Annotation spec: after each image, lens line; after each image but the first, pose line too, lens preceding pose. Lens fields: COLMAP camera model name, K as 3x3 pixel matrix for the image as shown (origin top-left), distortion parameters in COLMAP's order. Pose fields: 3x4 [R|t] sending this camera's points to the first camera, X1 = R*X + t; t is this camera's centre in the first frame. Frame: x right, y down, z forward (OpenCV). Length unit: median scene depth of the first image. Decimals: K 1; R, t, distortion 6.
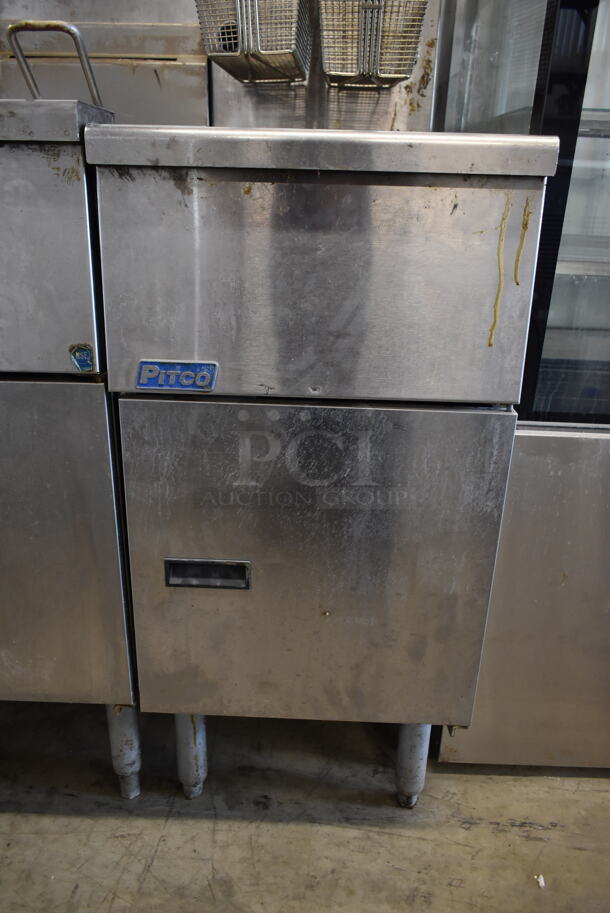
lens RADIAL K [[700.3, 0, 303.3], [0, 700.3, 454.4], [0, 0, 1]] dist [-0.017136, 0.008583]
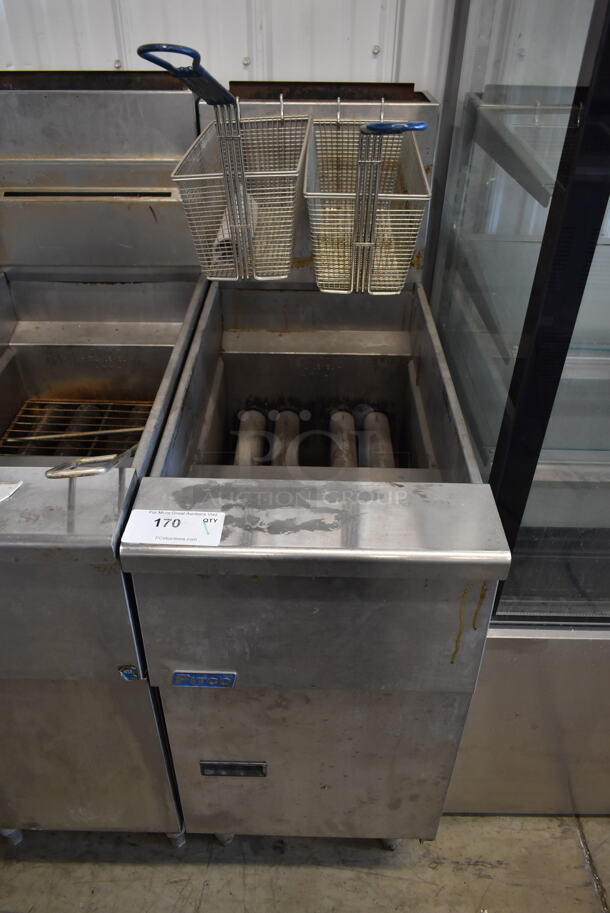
lens RADIAL K [[700.3, 0, 304.3], [0, 700.3, 456.2], [0, 0, 1]] dist [-0.017136, 0.008583]
pose [[0.999806, -0.018466, -0.006819, 0.011578], [0.019604, 0.965392, 0.260064, -0.585713], [0.001780, -0.260147, 0.965567, -0.081031]]
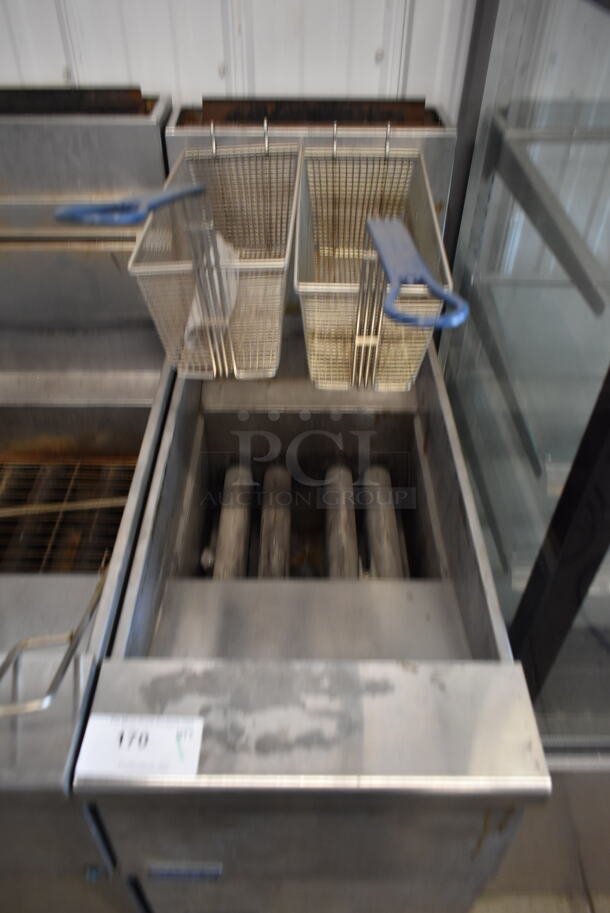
lens RADIAL K [[700.3, 0, 304.0], [0, 700.3, 454.6], [0, 0, 1]] dist [-0.017136, 0.008583]
pose [[0.999611, -0.027792, 0.002299, 0.014924], [0.025192, 0.935298, 0.352963, -0.782179], [-0.011959, -0.352768, 0.935634, 0.148746]]
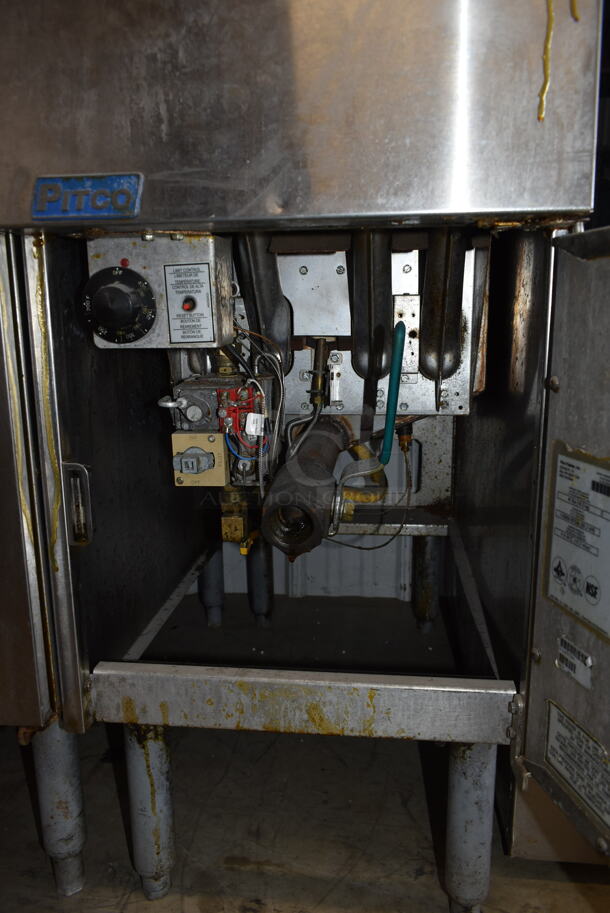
lens RADIAL K [[700.3, 0, 305.4], [0, 700.3, 459.4], [0, 0, 1]] dist [-0.017136, 0.008583]
pose [[0.995545, -0.018396, -0.092471, 0.069632], [0.001990, 0.984662, -0.174460, 0.191906], [0.094262, 0.173499, 0.980313, 0.267668]]
